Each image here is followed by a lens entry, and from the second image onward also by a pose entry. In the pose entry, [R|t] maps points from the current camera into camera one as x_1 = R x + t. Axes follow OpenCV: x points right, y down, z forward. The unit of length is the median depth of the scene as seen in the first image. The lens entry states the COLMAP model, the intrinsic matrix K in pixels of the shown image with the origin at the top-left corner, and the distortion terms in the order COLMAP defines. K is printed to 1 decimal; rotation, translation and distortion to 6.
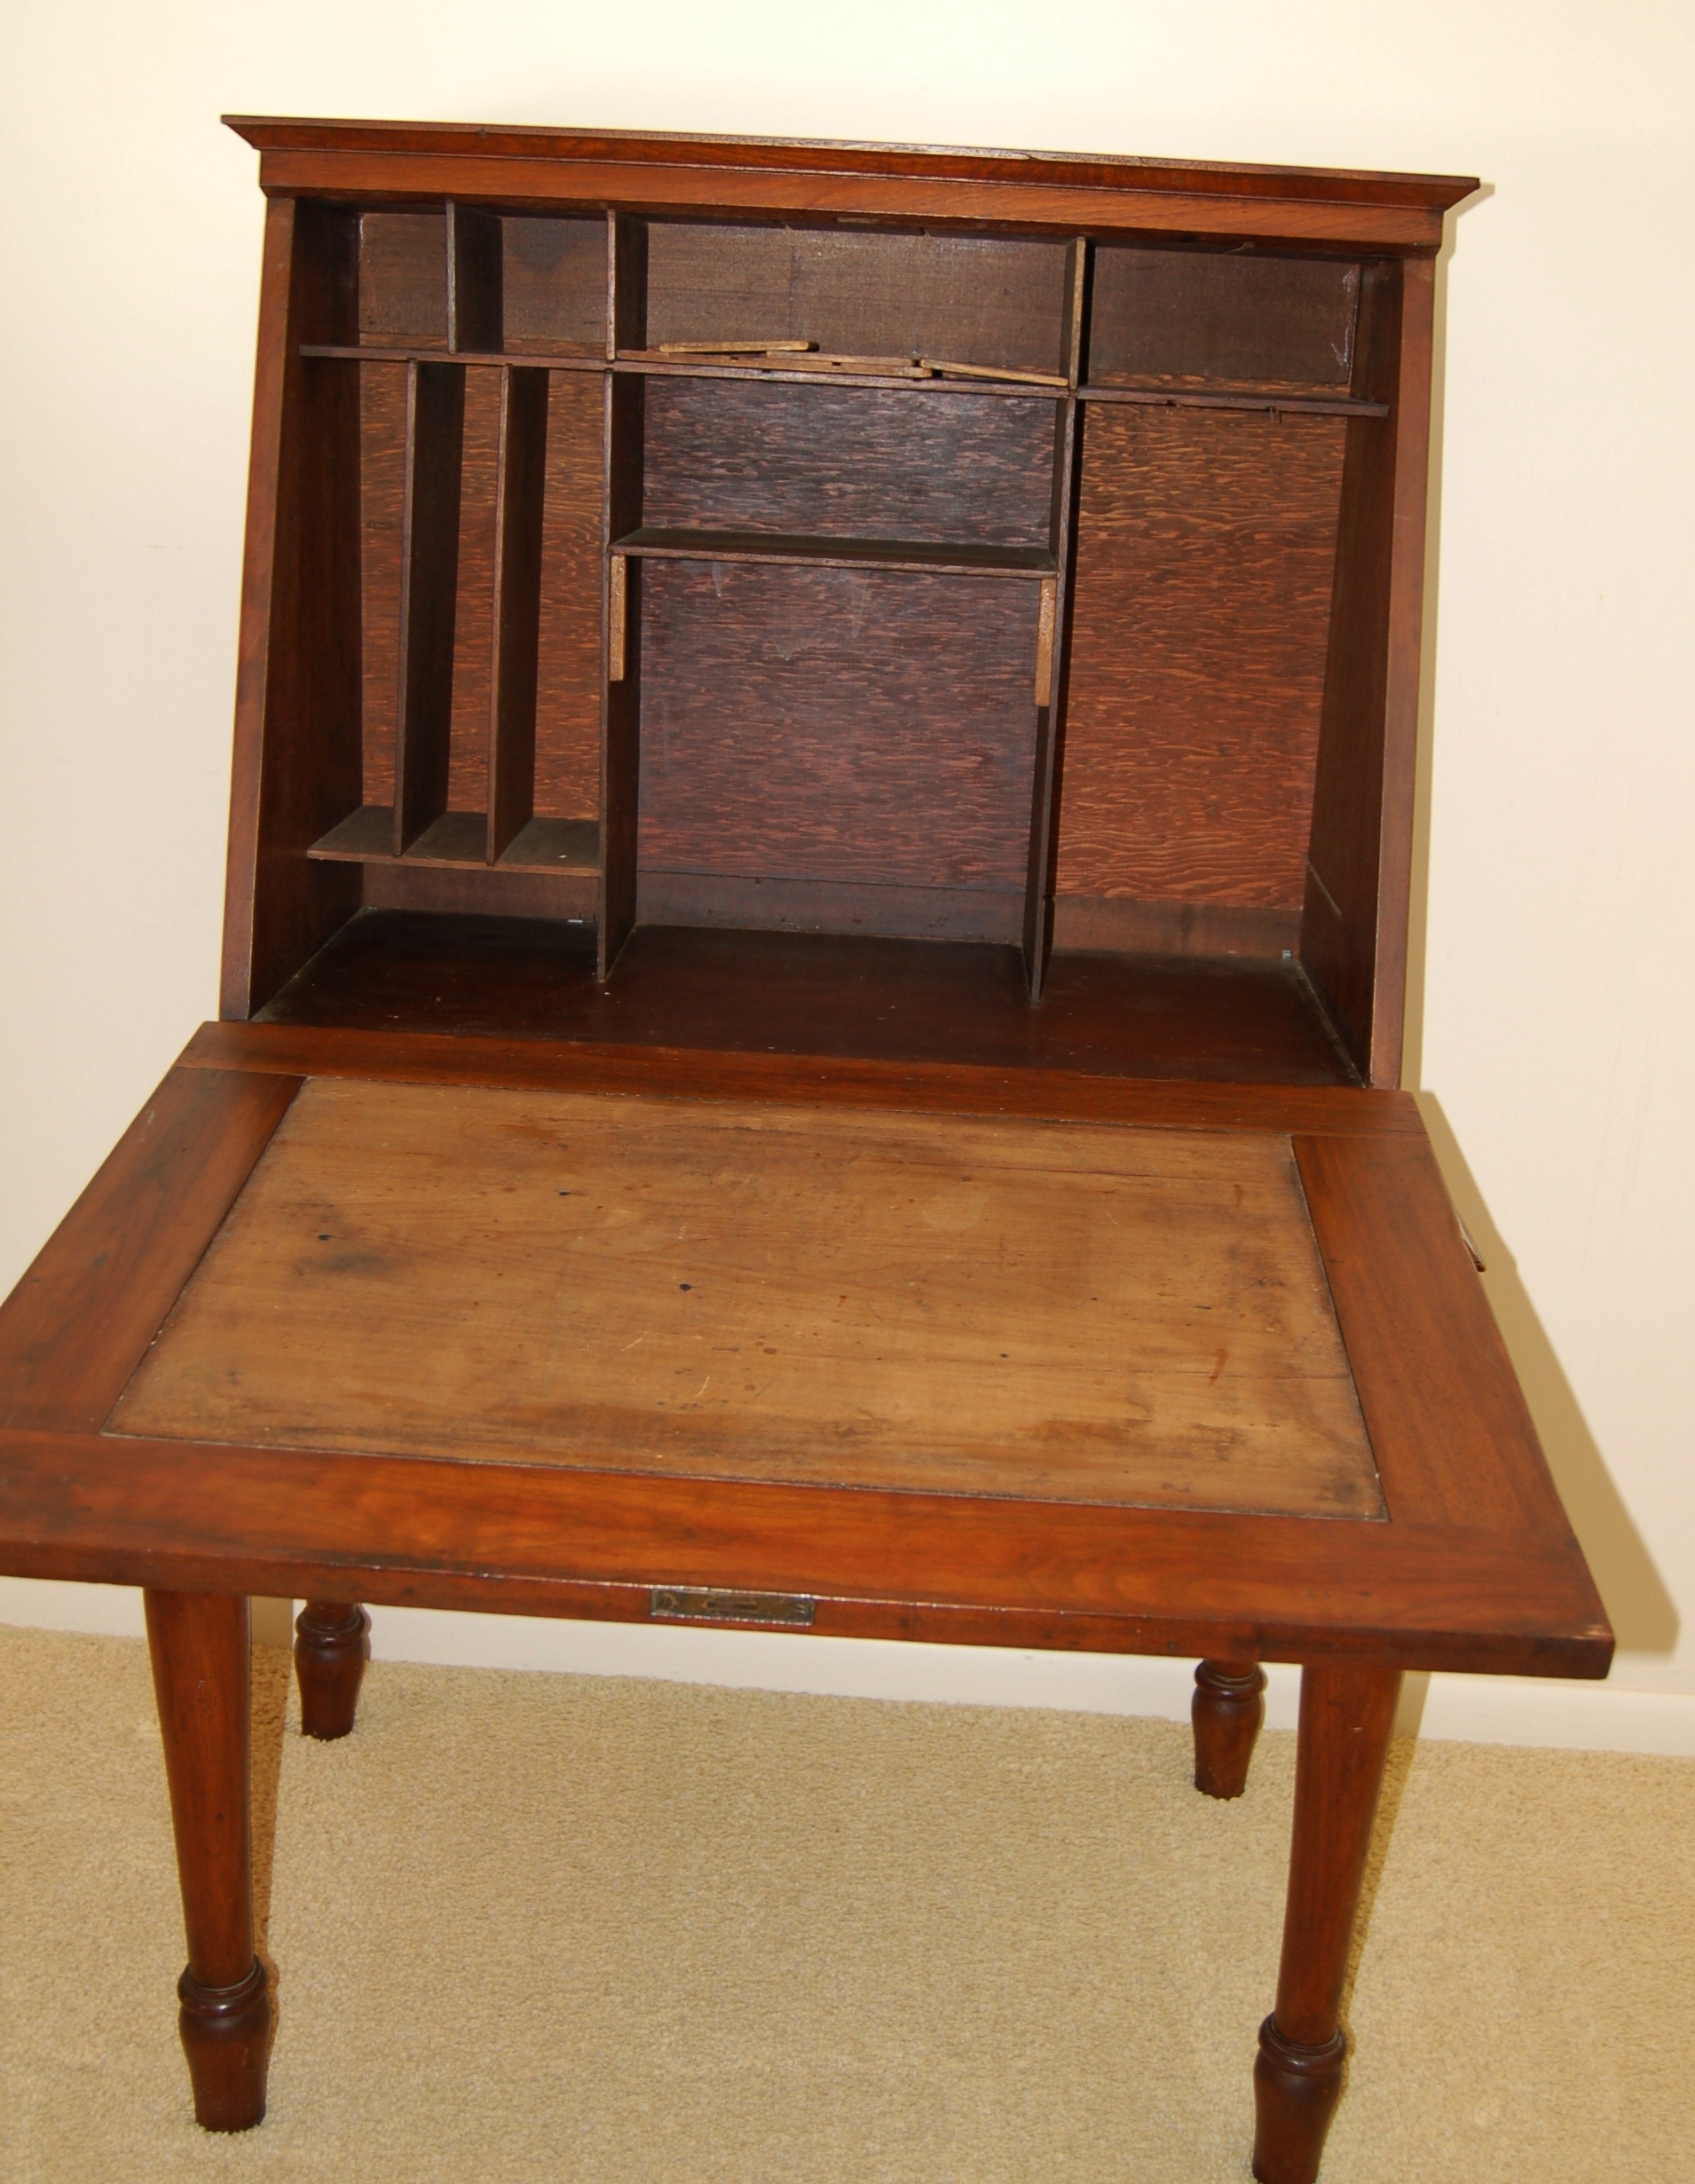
lens RADIAL K [[2509.4, 0, 851.4], [0, 2509.4, 1008.5], [0, 0, 1]] dist [-0.068343, -0.007785]
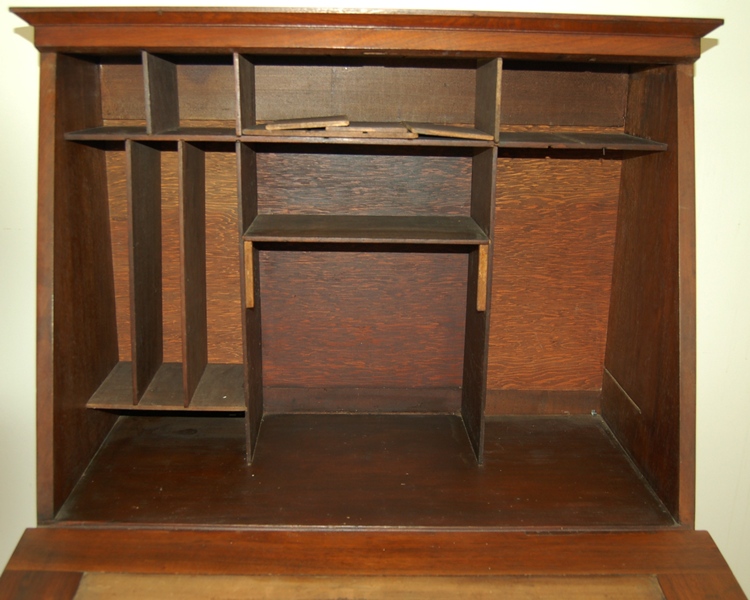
lens RADIAL K [[870.8, 0, 353.9], [0, 870.8, 300.6], [0, 0, 1]] dist [-0.075467, 0.011299]
pose [[0.998136, -0.047539, 0.038264, -0.039078], [0.047776, 0.998844, -0.005296, -0.120227], [-0.037968, 0.007114, 0.999254, 0.337272]]
